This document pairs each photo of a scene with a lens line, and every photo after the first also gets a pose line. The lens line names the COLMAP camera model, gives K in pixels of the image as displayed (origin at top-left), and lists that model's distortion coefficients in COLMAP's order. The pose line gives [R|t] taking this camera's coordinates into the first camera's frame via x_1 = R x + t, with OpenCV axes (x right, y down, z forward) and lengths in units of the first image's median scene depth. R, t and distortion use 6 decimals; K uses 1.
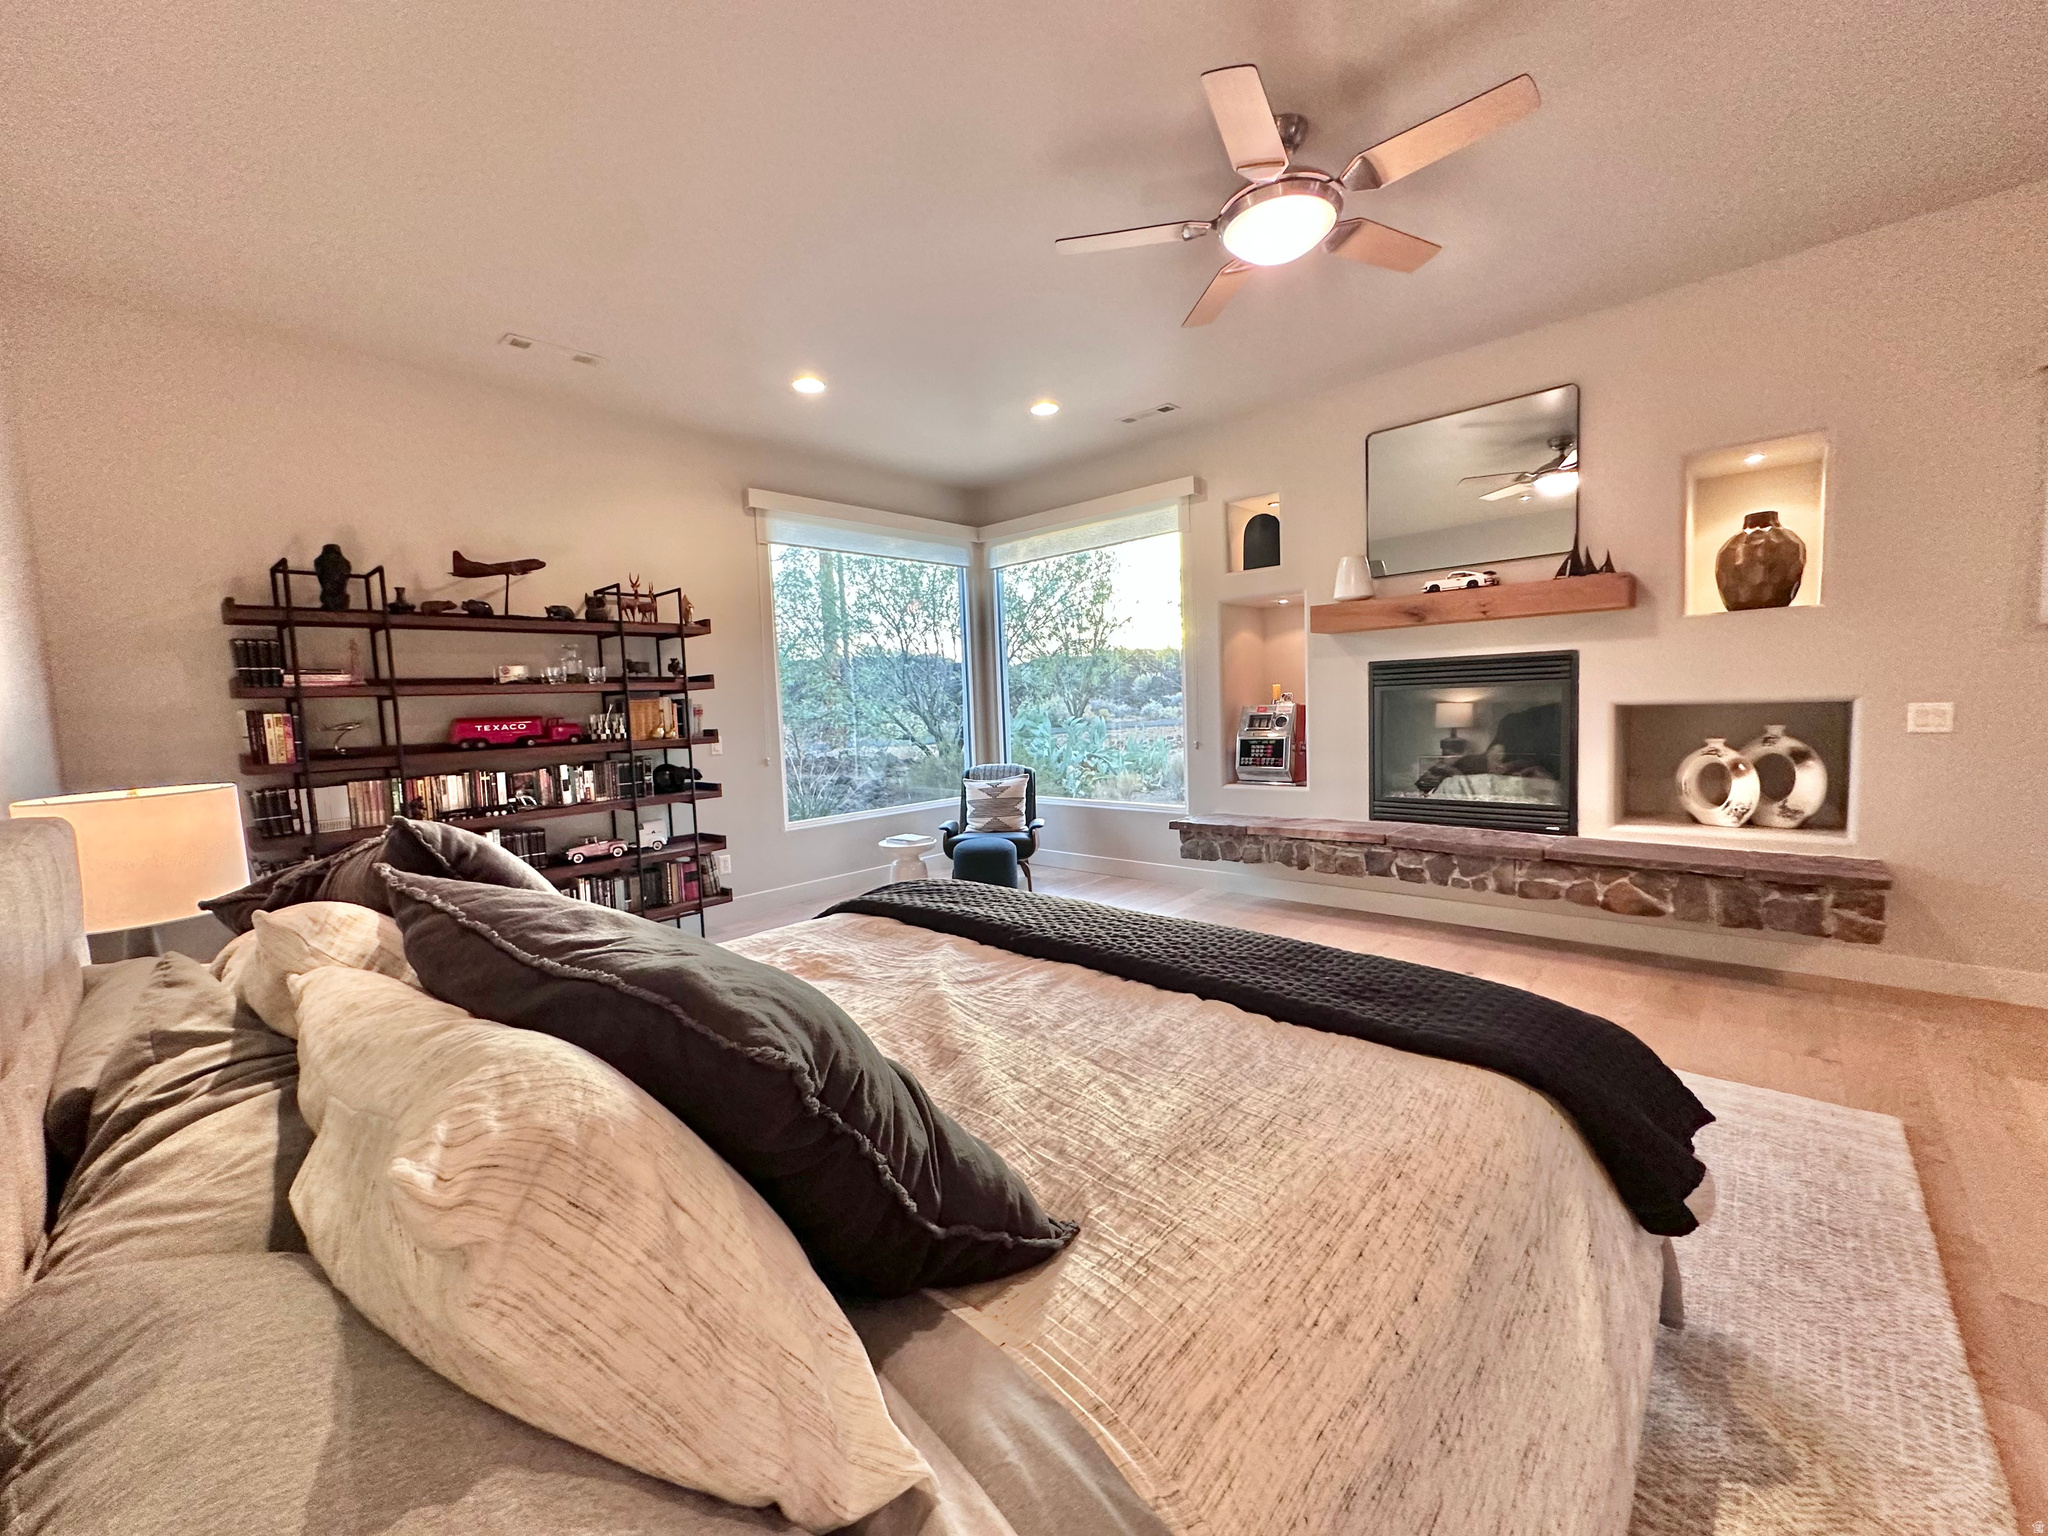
lens RADIAL K [[818.2, 0, 1010.5], [0, 818.2, 765.7], [0, 0, 1]] dist [-0.002353, 0.000519]
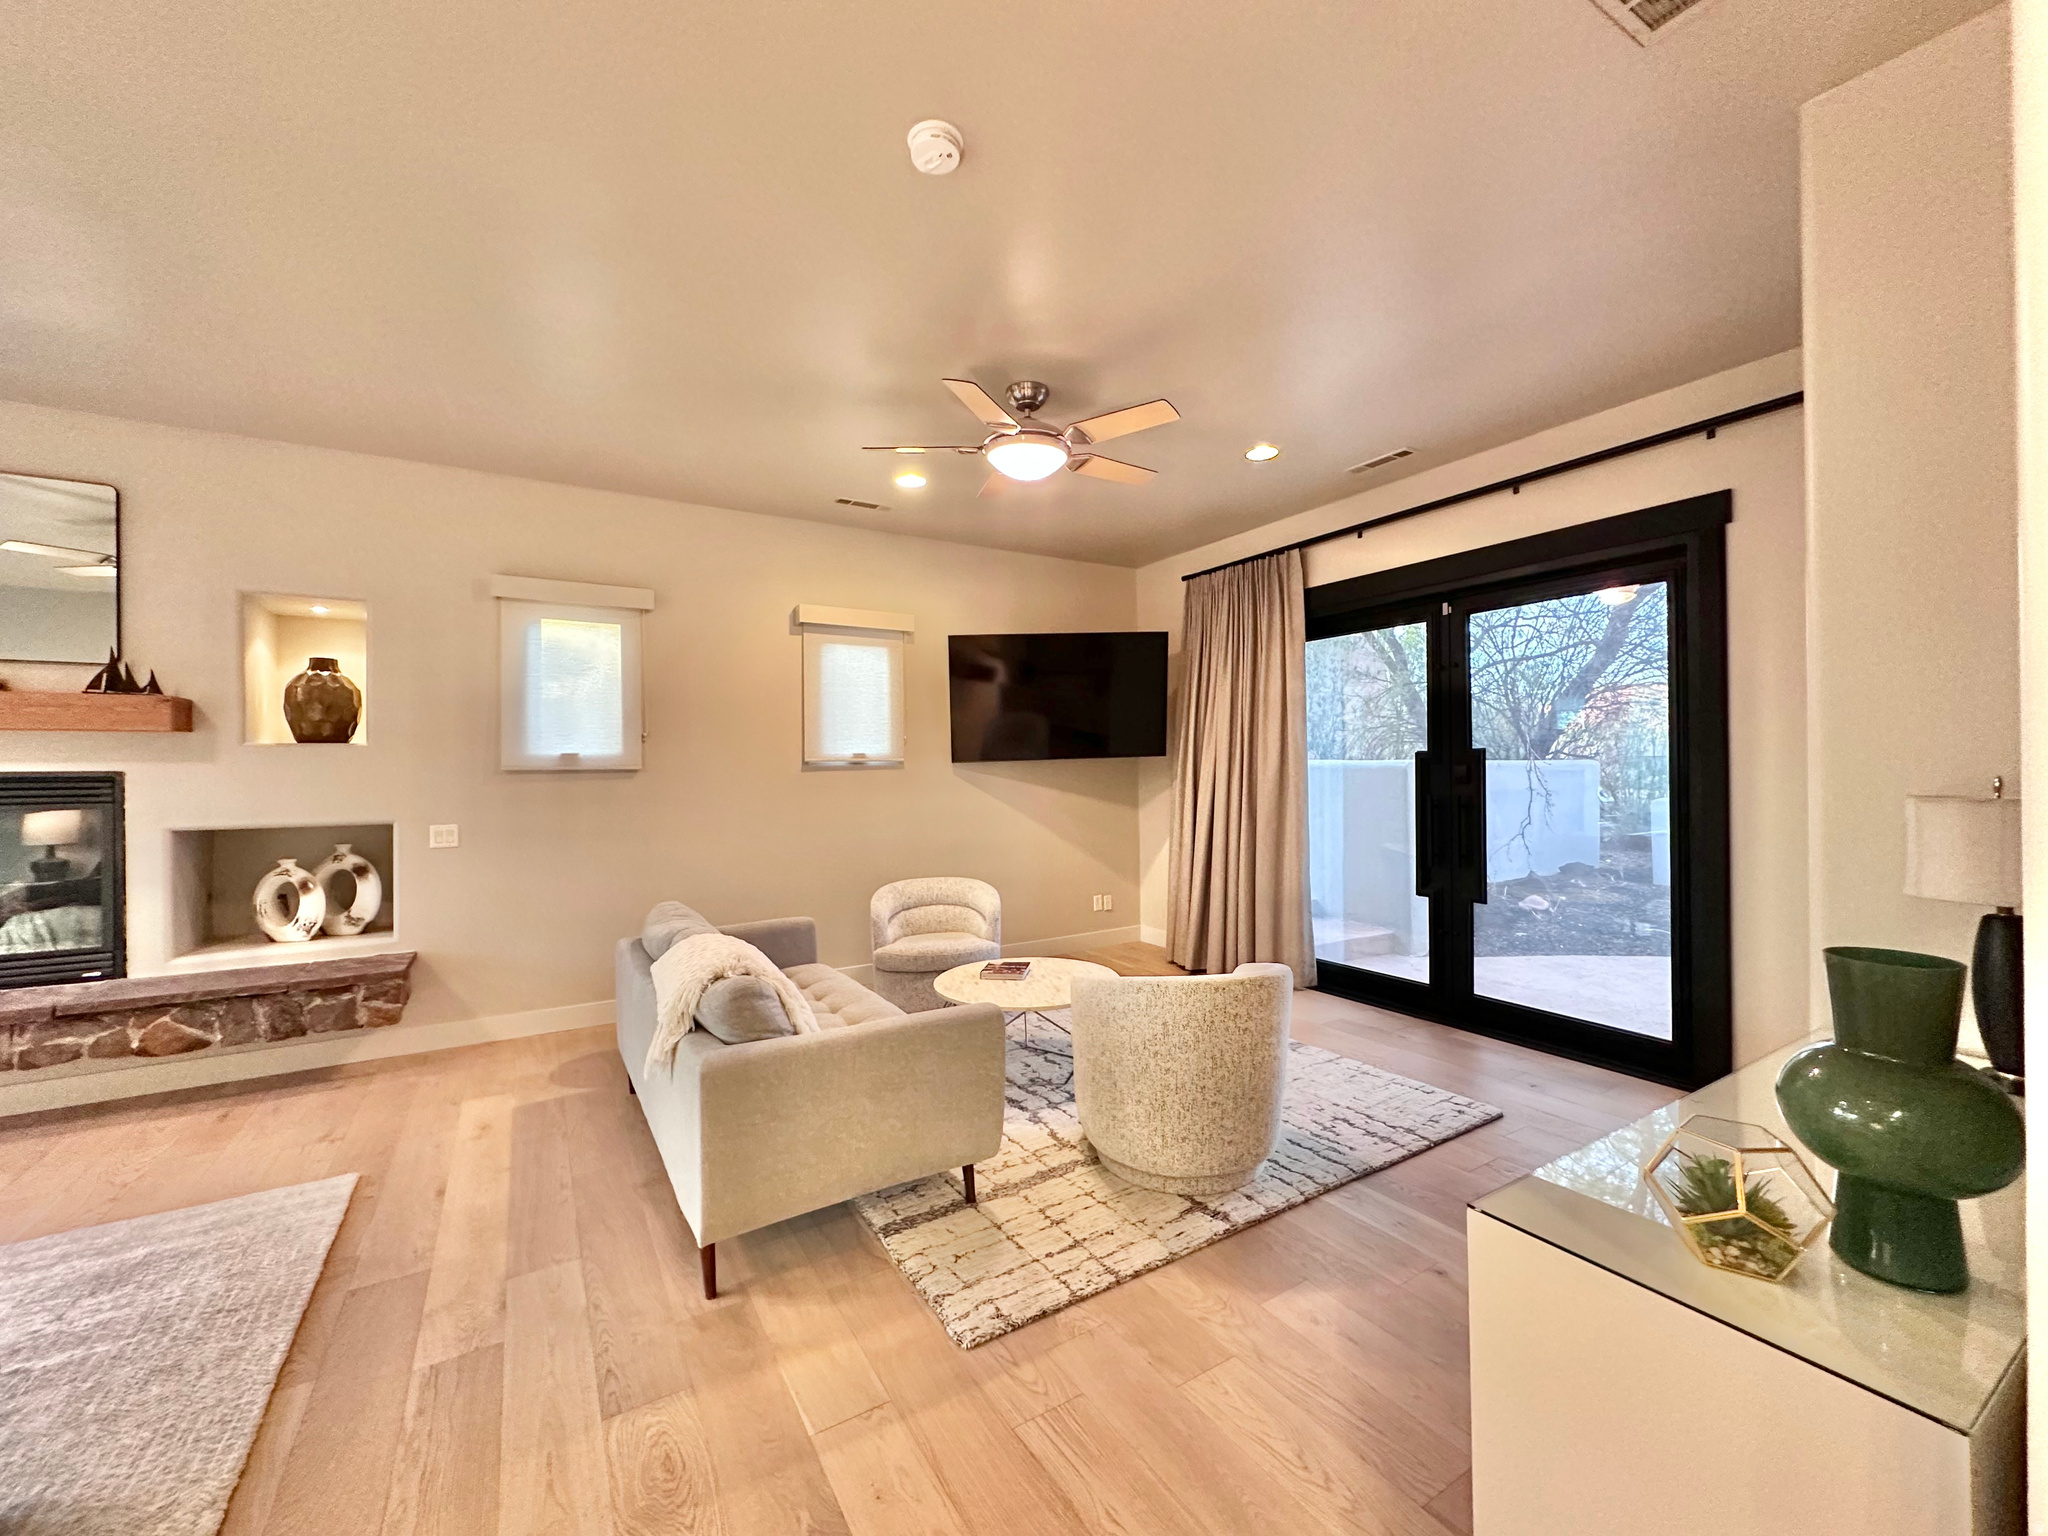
lens RADIAL K [[818.2, 0, 1018.2], [0, 818.2, 767.5], [0, 0, 1]] dist [-0.002353, 0.000519]
pose [[0.252773, 0.039240, 0.966730, 0.072954], [0.072821, 0.995572, -0.059451, -0.020850], [-0.964781, 0.085426, 0.248796, -0.203365]]
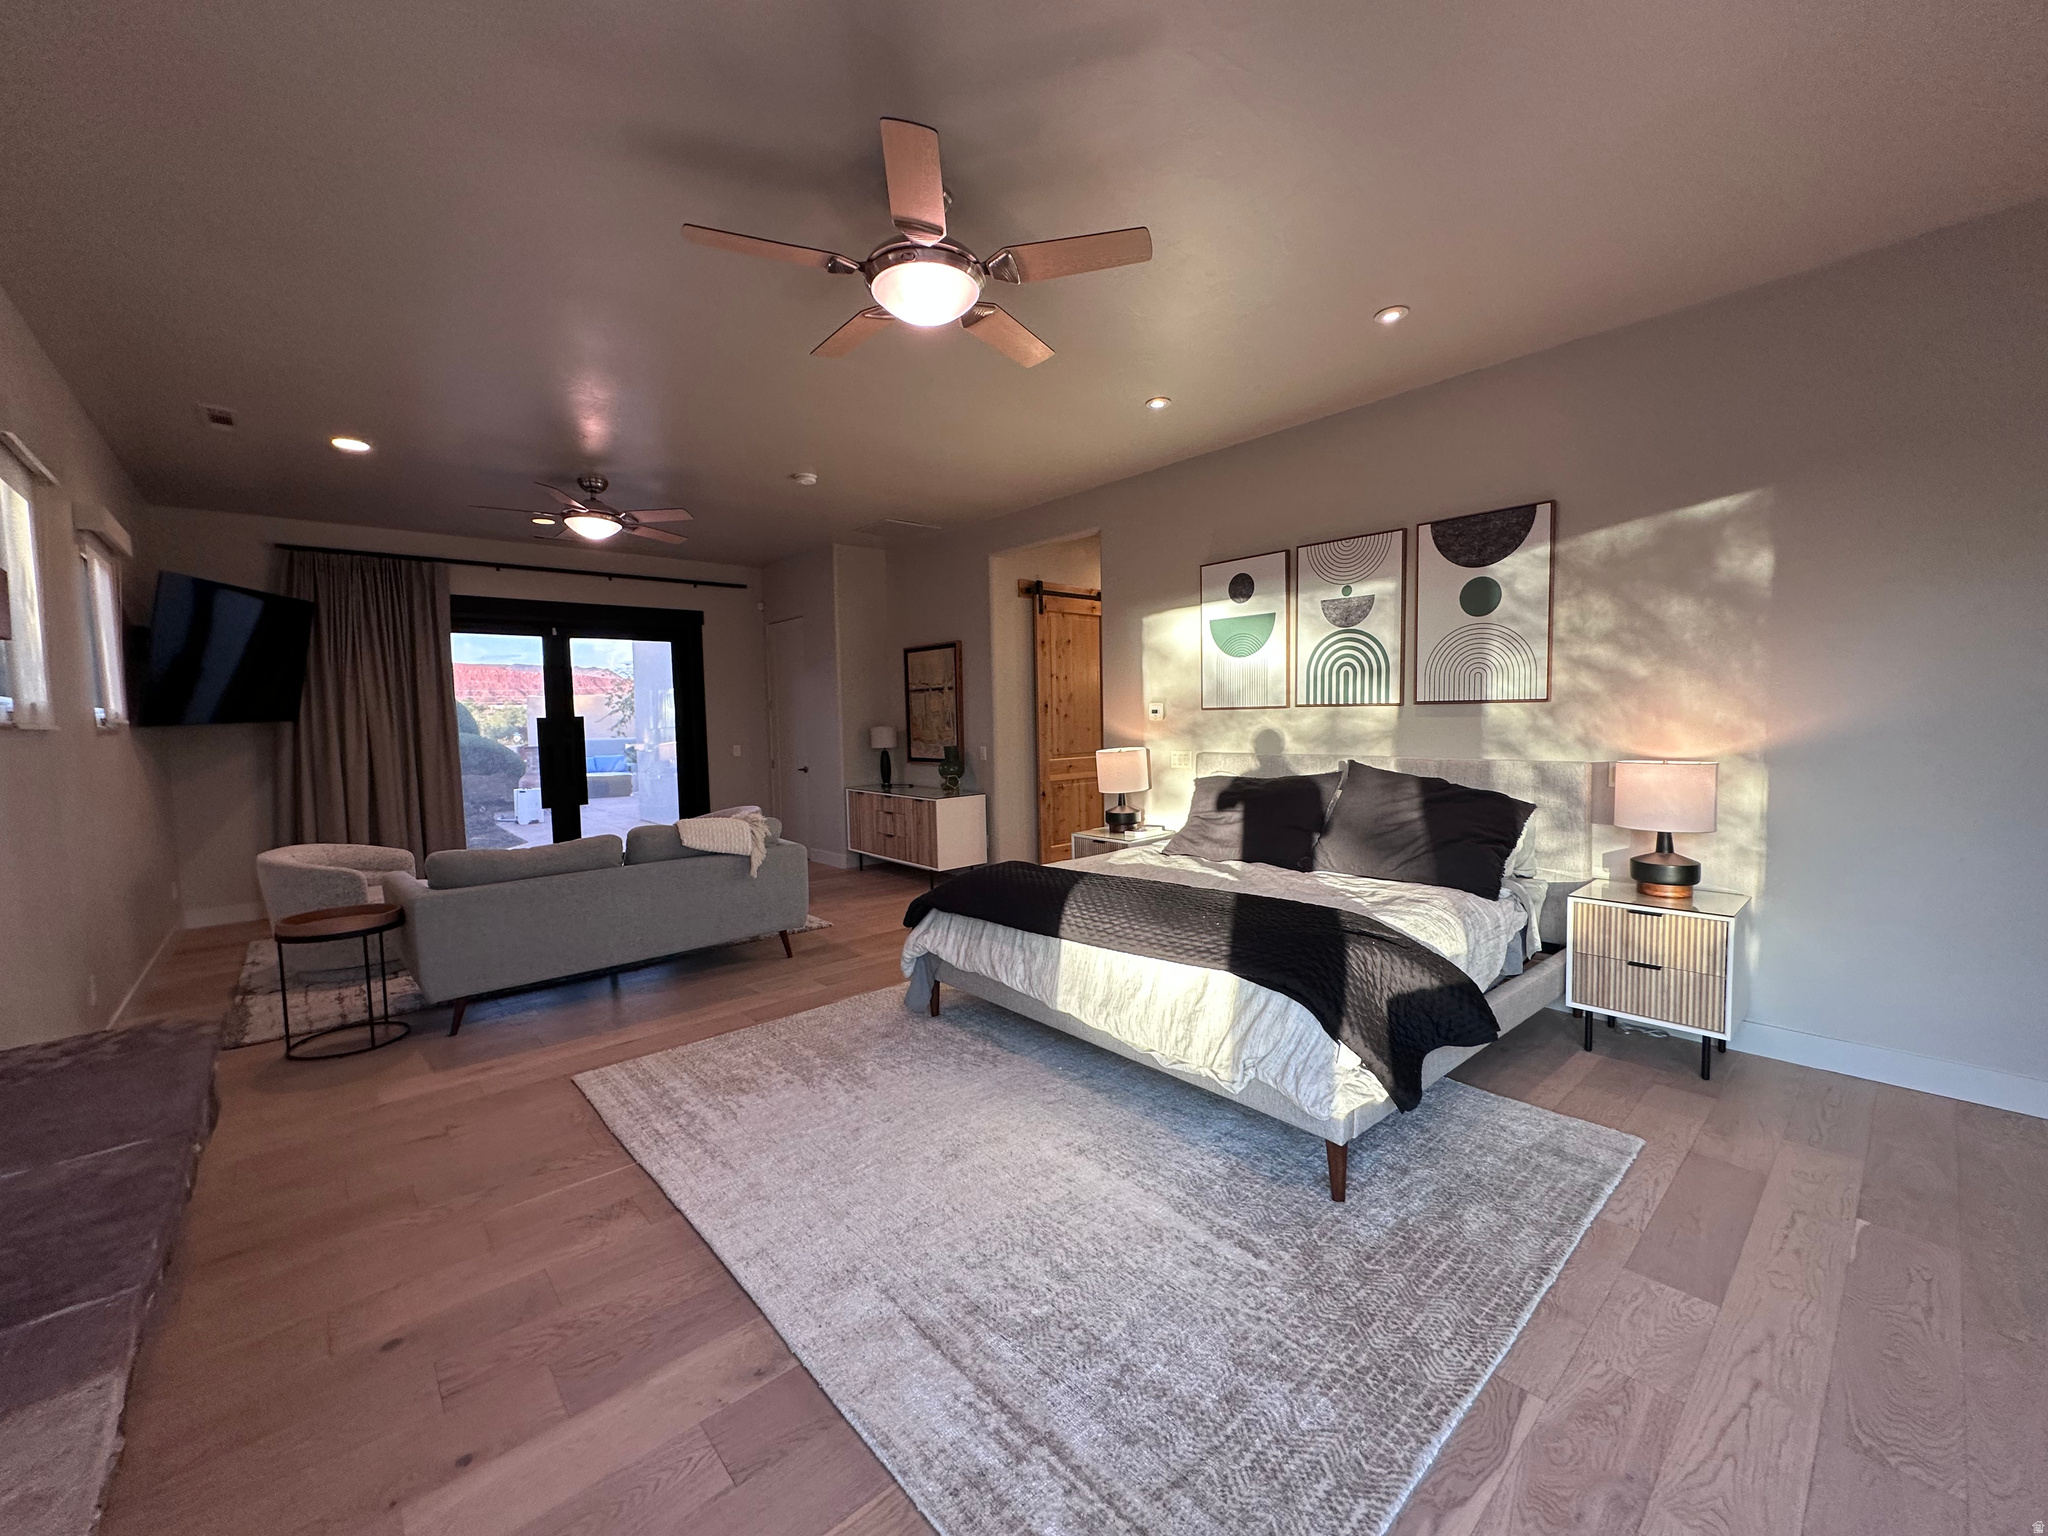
lens RADIAL K [[818.2, 0, 1027.4], [0, 818.2, 771.2], [0, 0, 1]] dist [-0.002353, 0.000519]
pose [[-0.995216, 0.059751, 0.077298, 0.106356], [0.070061, 0.987894, 0.138408, -0.133703], [-0.068092, 0.143161, -0.987354, 1.348624]]
